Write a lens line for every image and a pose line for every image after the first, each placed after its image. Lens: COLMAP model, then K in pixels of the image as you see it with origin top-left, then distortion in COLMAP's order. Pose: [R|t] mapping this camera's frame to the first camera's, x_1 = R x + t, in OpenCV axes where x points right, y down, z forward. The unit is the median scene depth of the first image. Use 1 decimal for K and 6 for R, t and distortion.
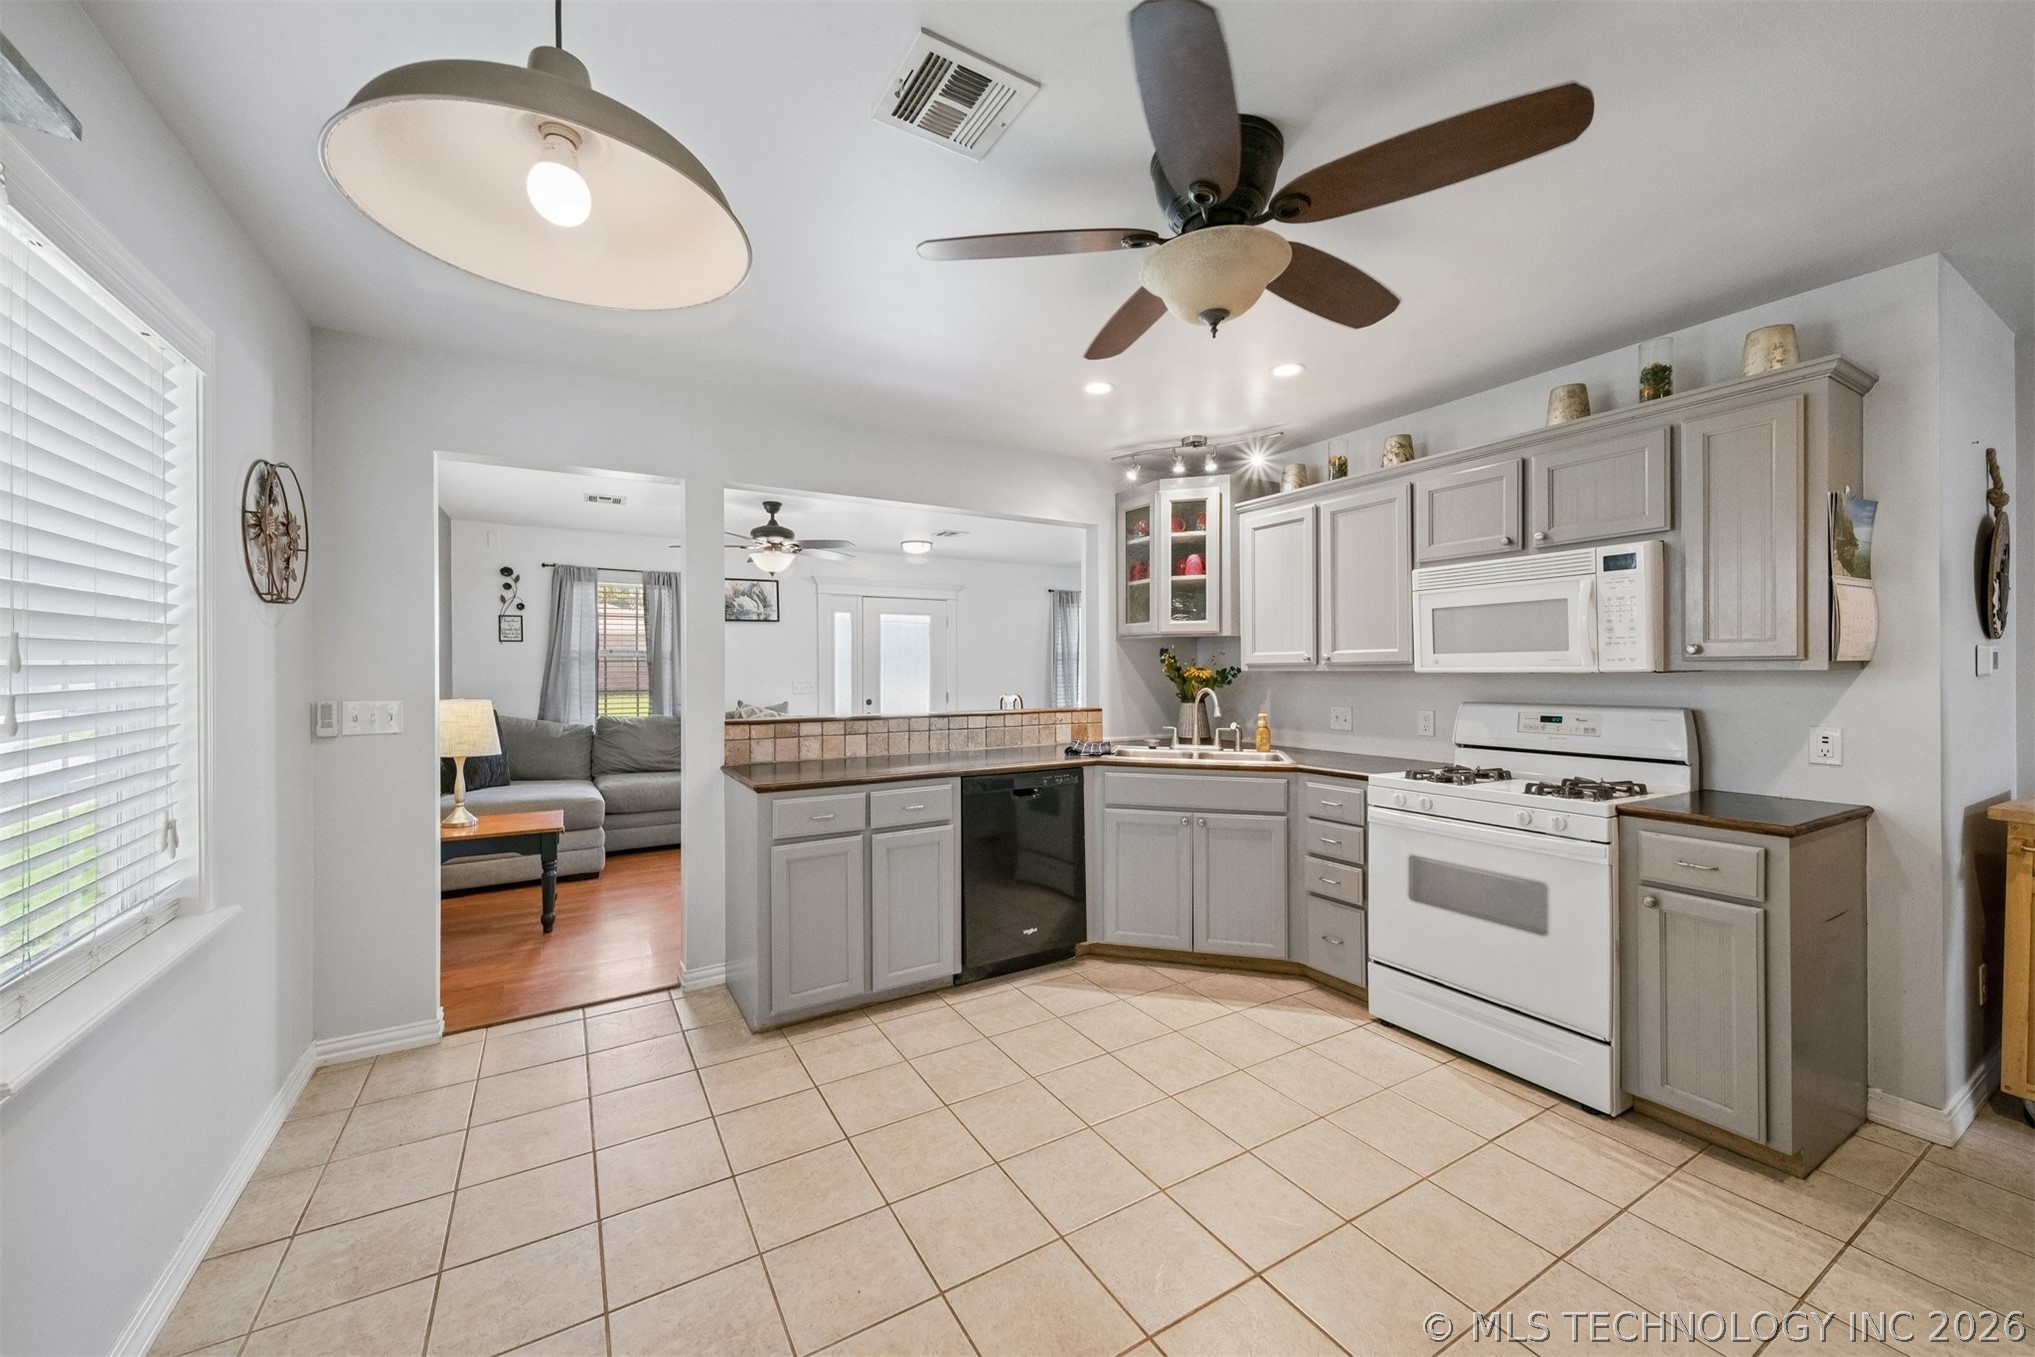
lens RADIAL K [[759.7, 0, 1003.3], [0, 759.7, 661.5], [0, 0, 1]] dist [0.007730, -0.000069]
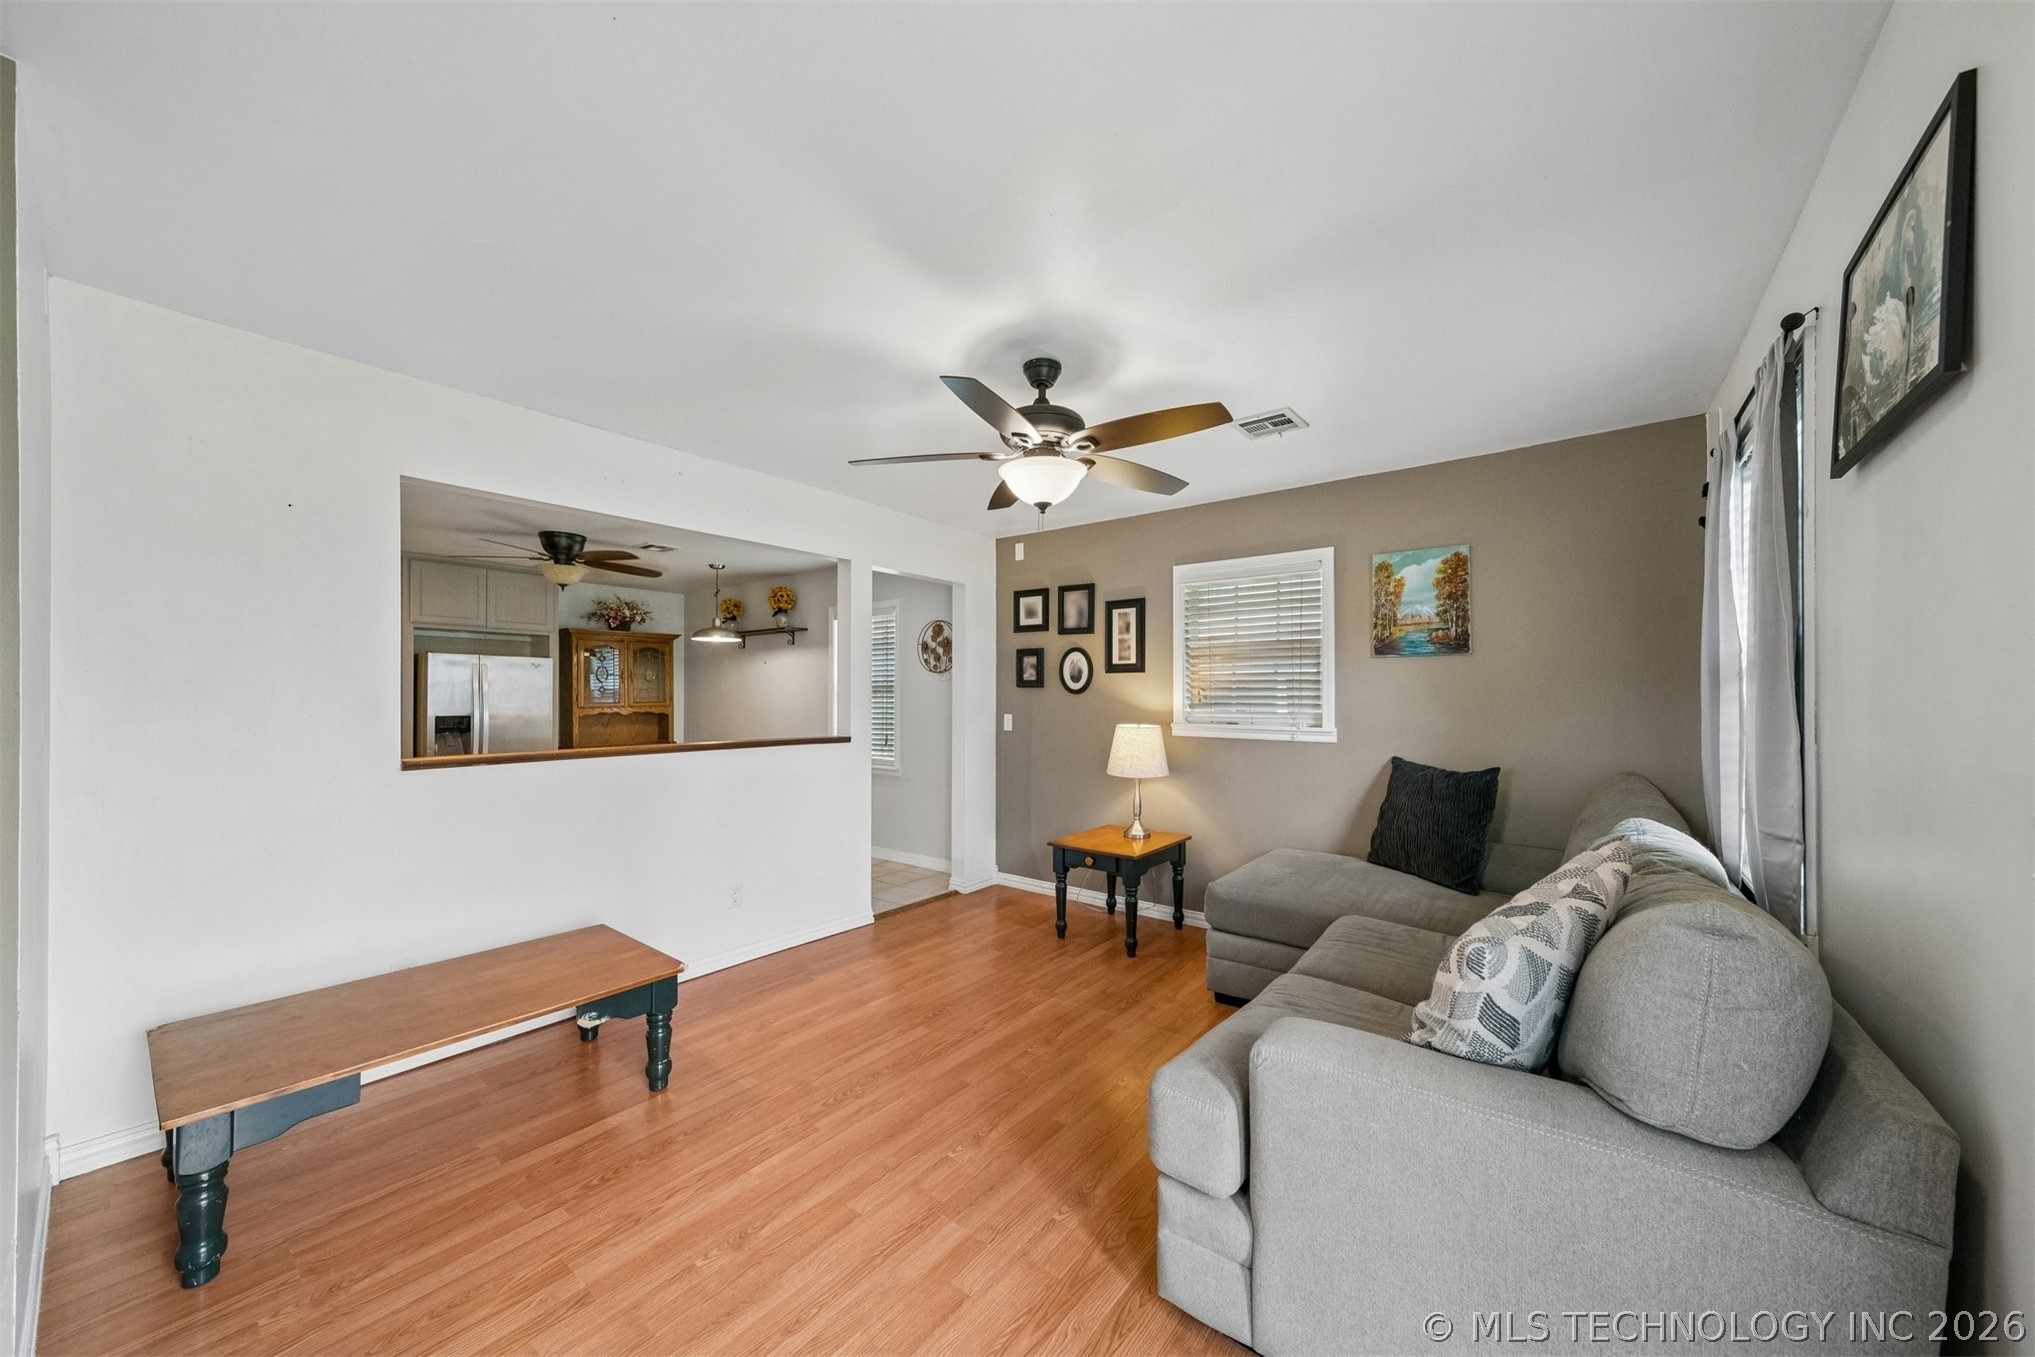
lens RADIAL K [[716.3, 0, 1024.8], [0, 716.3, 695.3], [0, 0, 1]] dist [0.011760, -0.000059]
pose [[-0.926348, 0.001321, -0.376666, -0.196326], [0.004536, 0.999960, -0.007648, 0.017127], [0.376641, -0.008793, -0.926318, 2.430780]]
